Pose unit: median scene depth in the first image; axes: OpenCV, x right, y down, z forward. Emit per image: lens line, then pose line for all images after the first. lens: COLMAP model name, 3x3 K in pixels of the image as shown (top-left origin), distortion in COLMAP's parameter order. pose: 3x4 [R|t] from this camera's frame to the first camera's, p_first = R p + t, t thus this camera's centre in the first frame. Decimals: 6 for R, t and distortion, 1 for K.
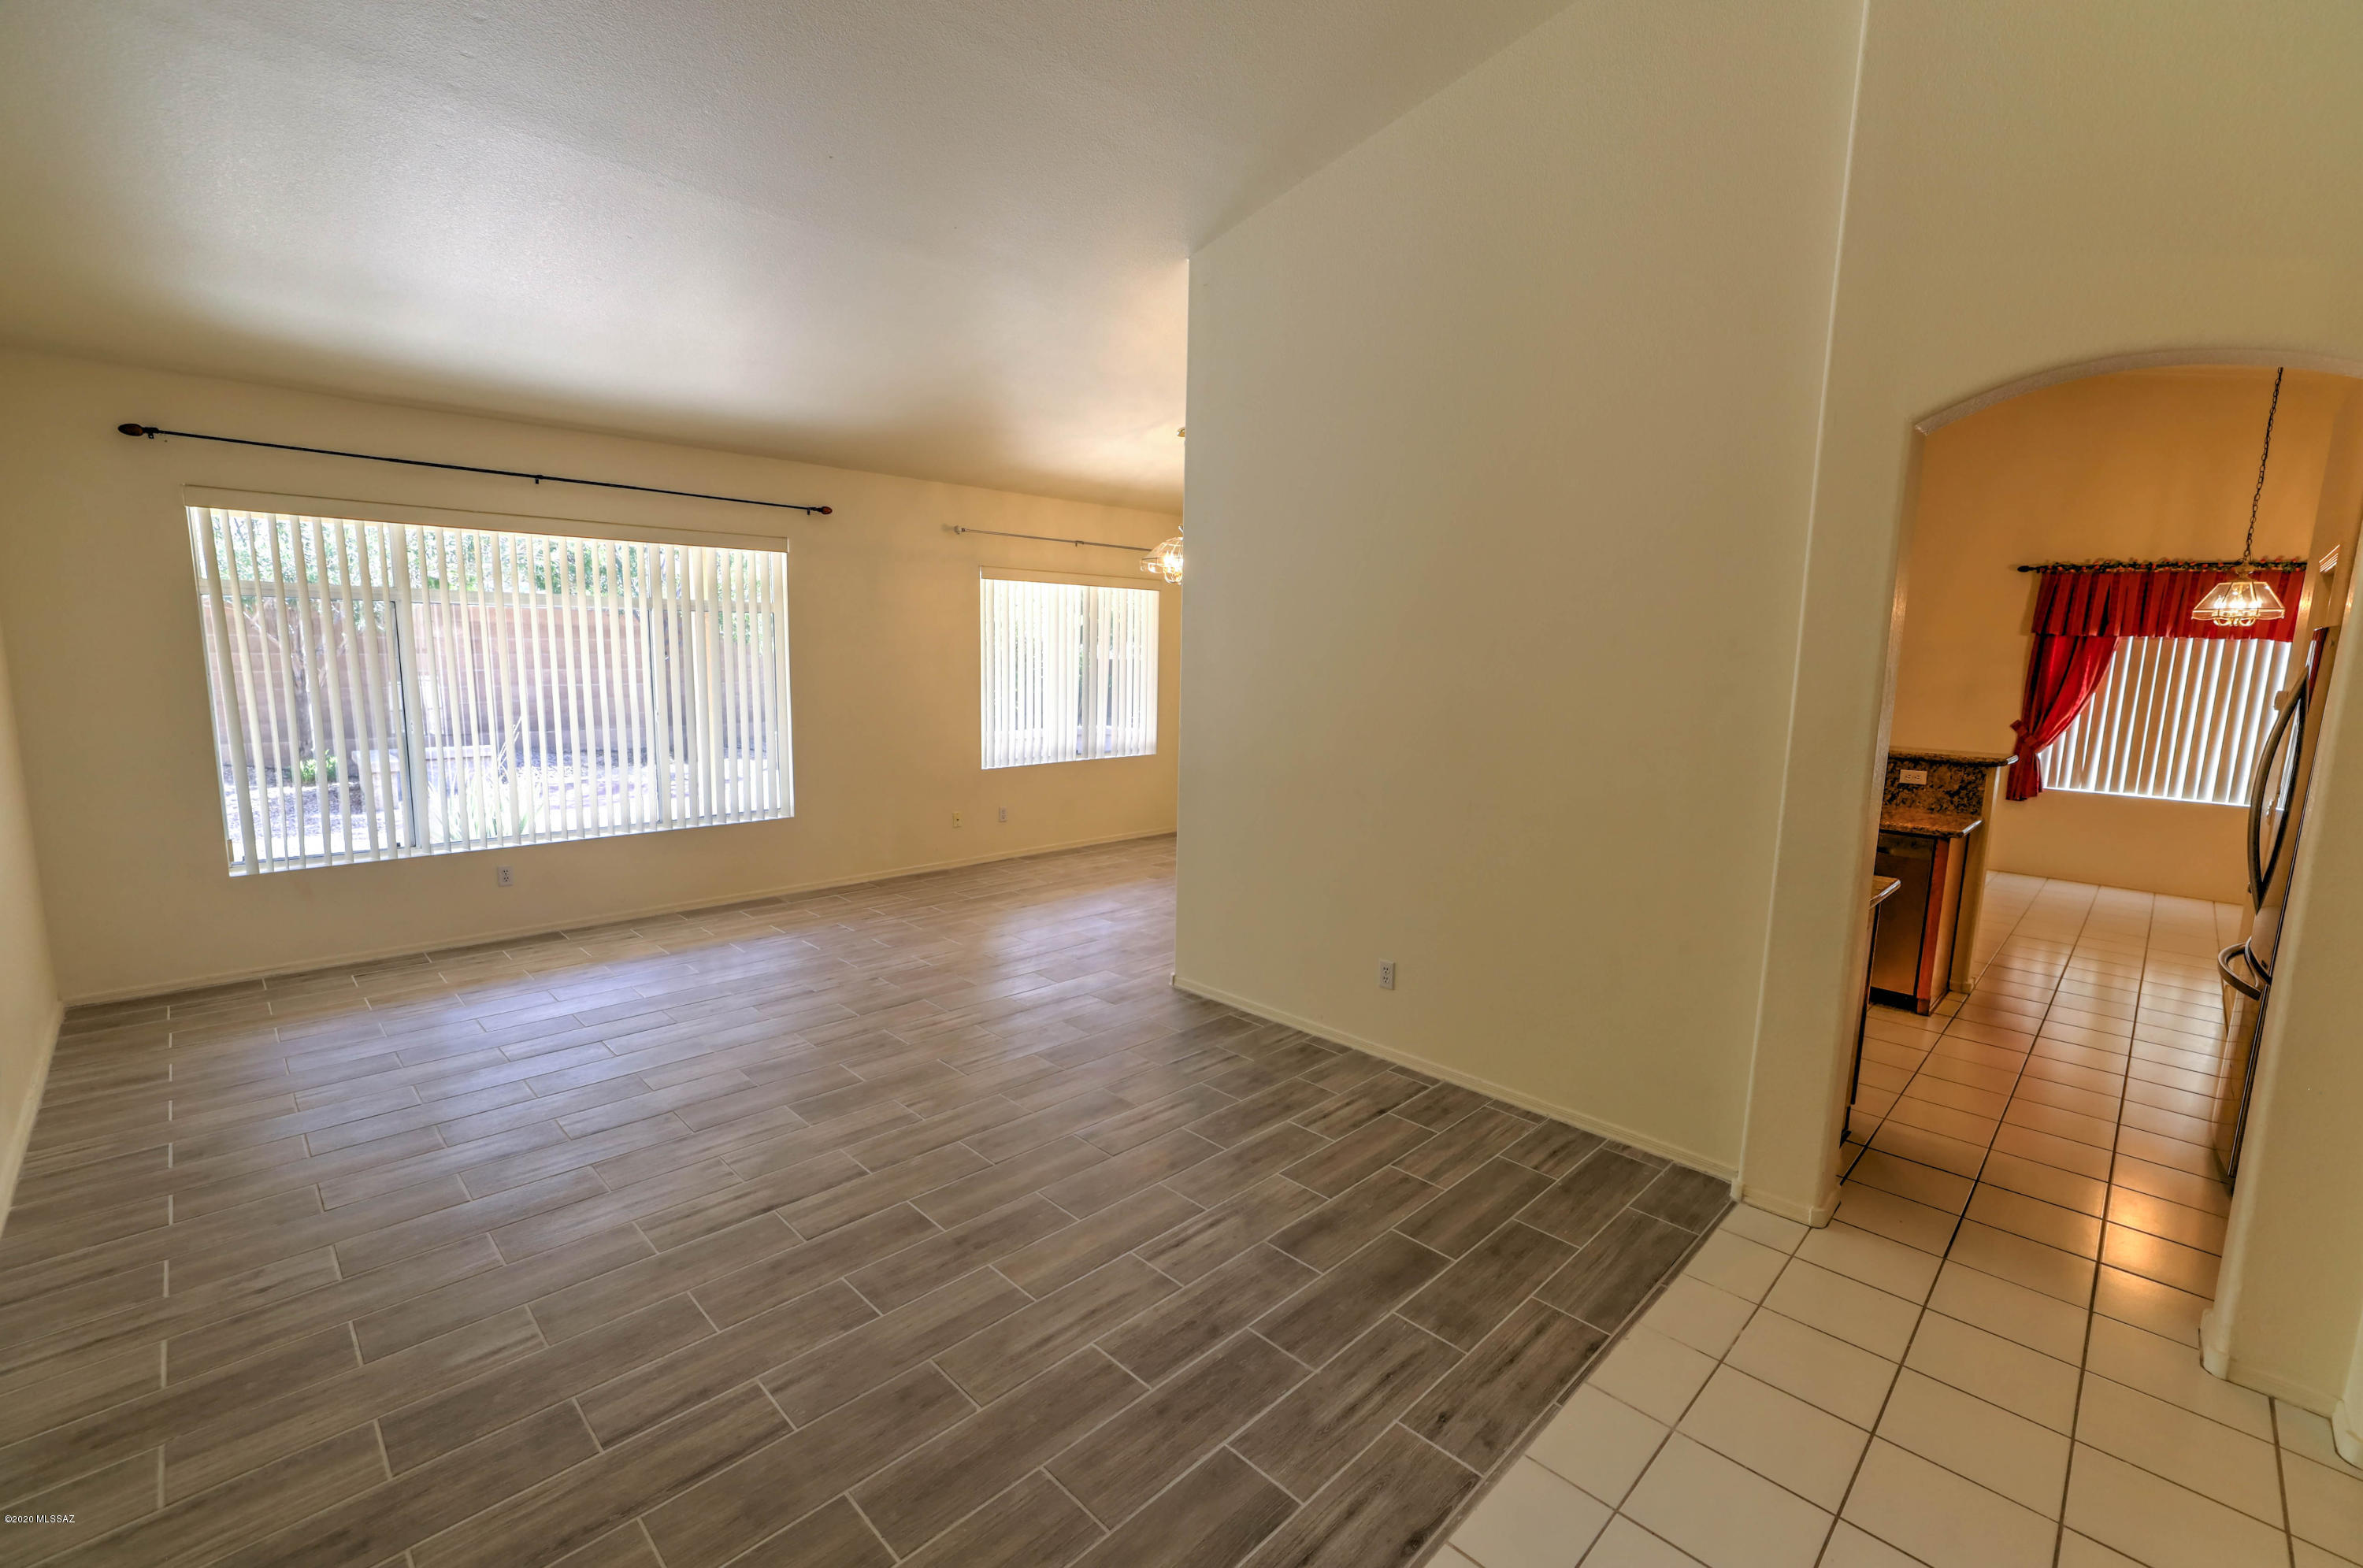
lens RADIAL K [[1002.9, 0, 1193.7], [0, 1002.9, 793.6], [0, 0, 1]] dist [-0.012010, 0.005202]
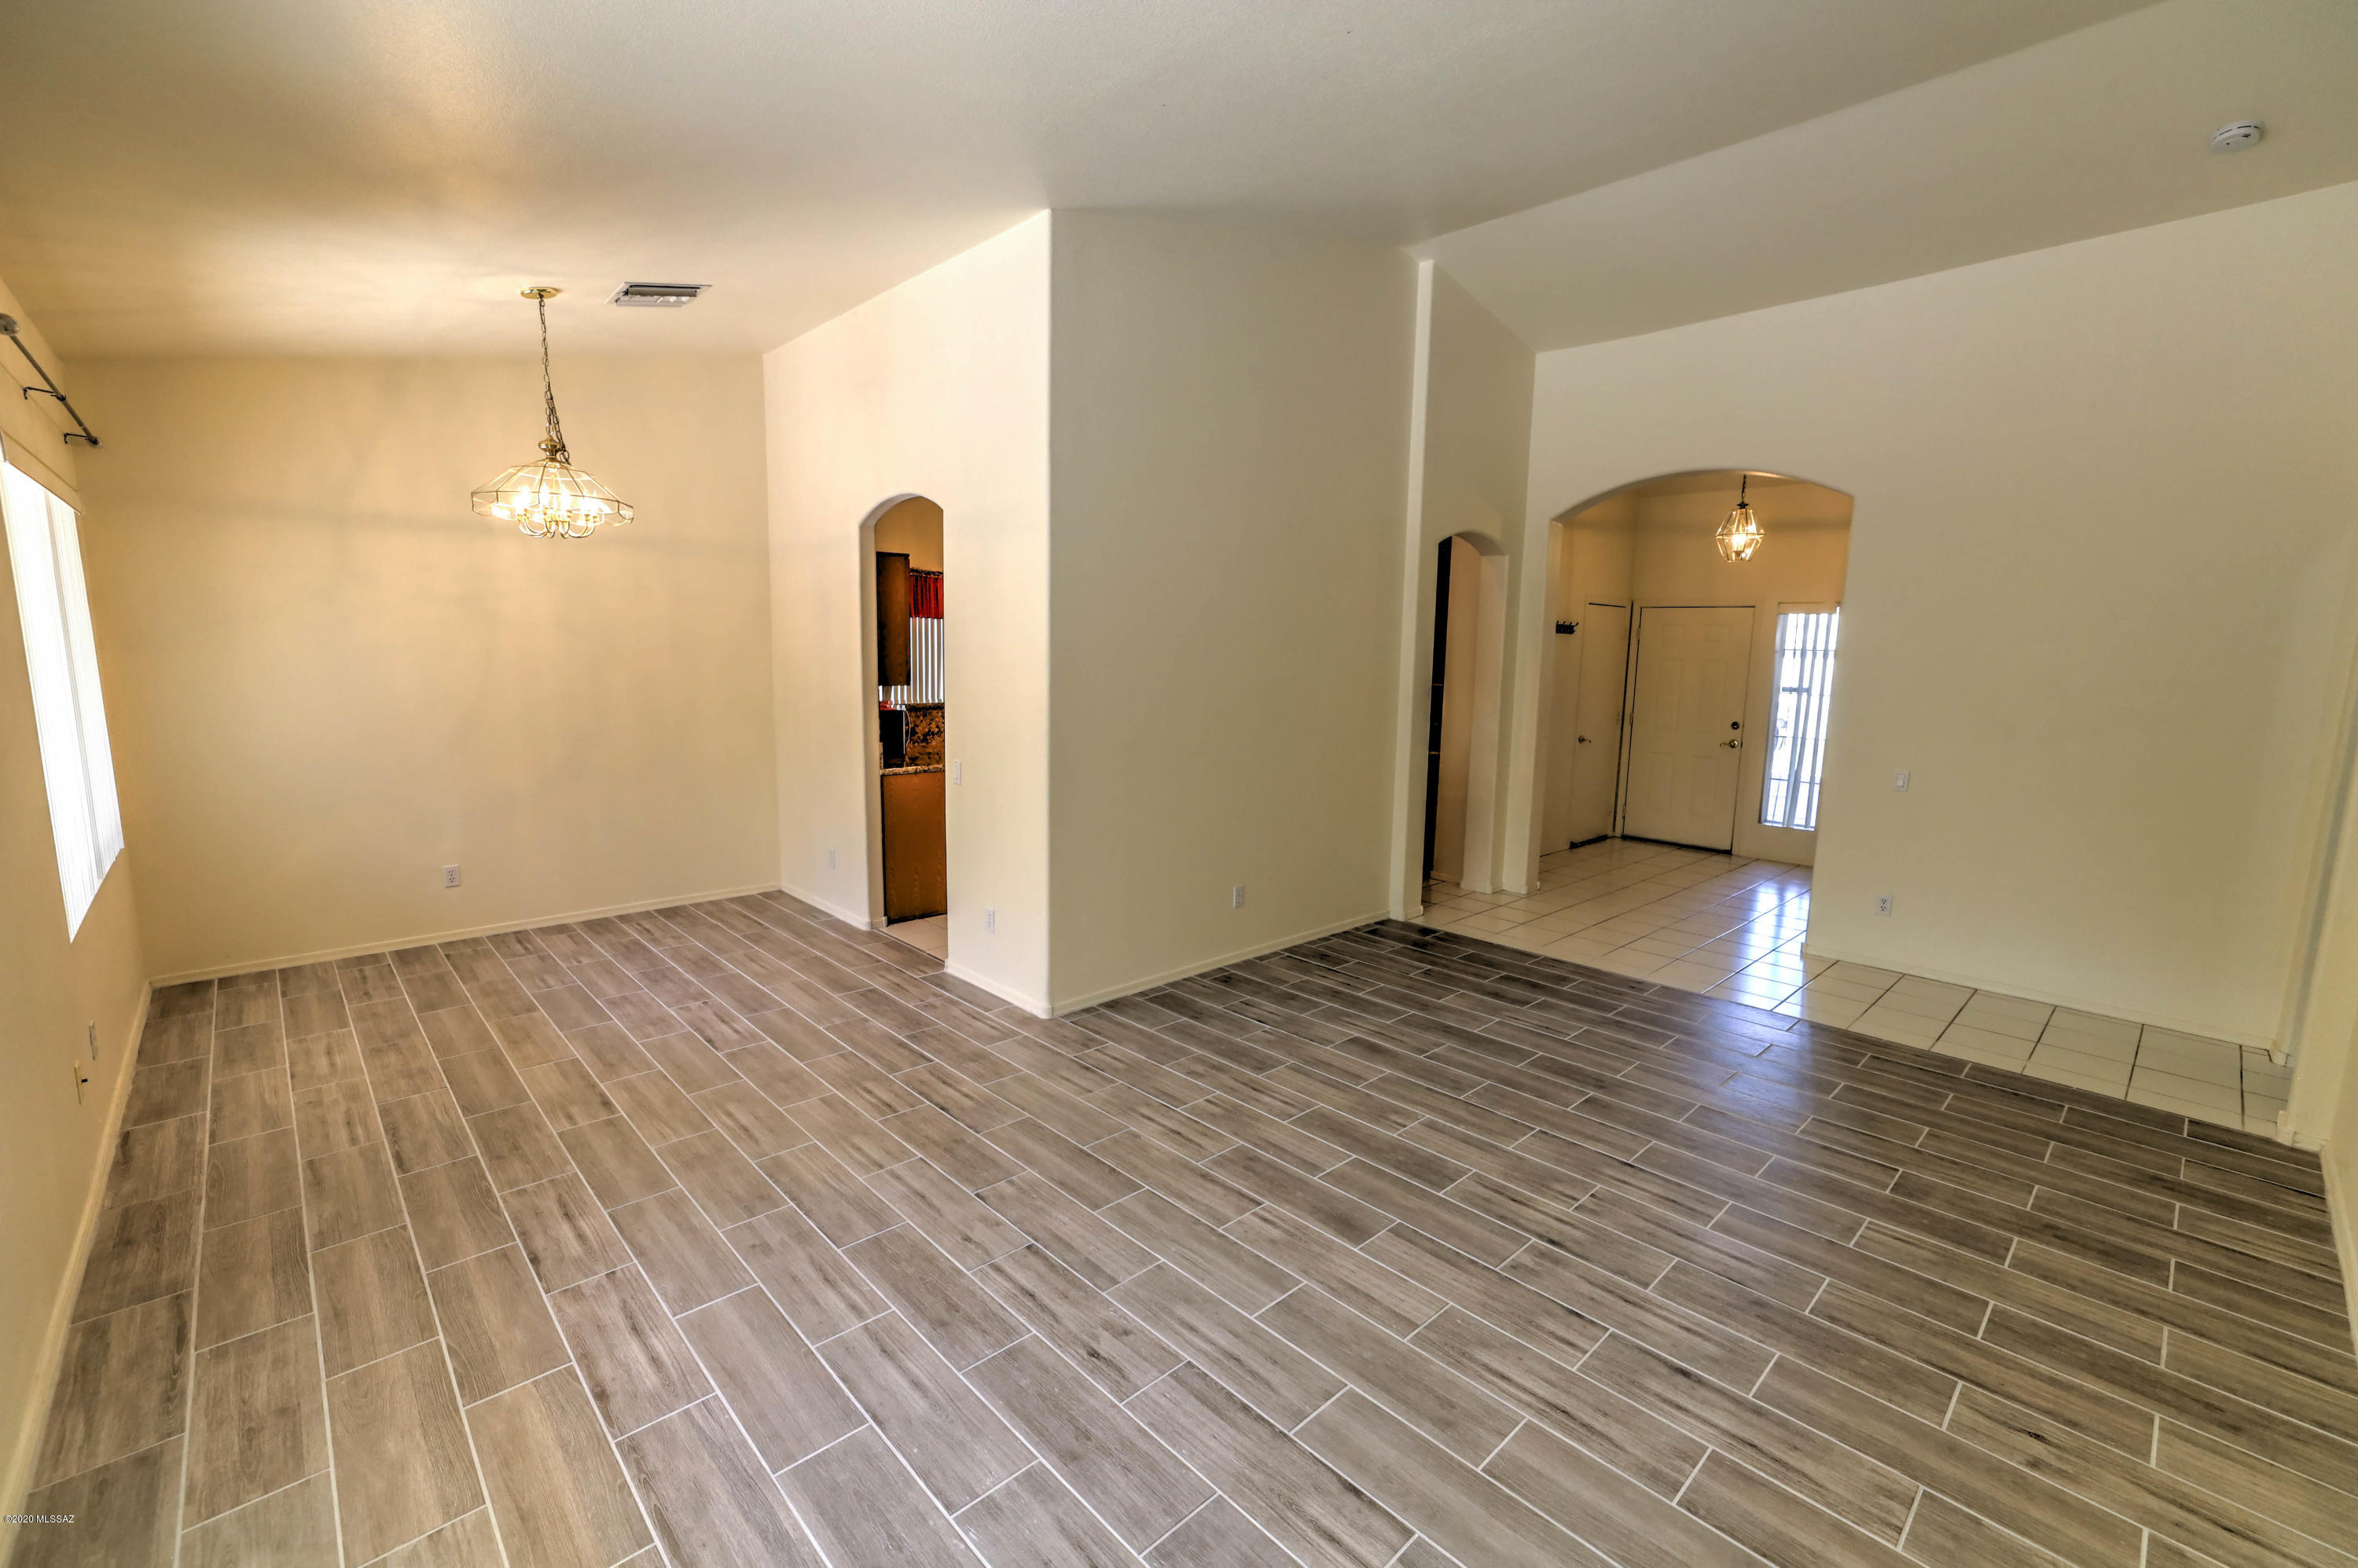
lens RADIAL K [[1000.8, 0, 1173.4], [0, 1000.8, 787.7], [0, 0, 1]] dist [-0.012010, 0.005202]
pose [[0.033928, -0.160600, 0.986436, -1.230780], [0.121634, 0.980331, 0.155423, -0.192123], [-0.991995, 0.114711, 0.052796, 1.169540]]
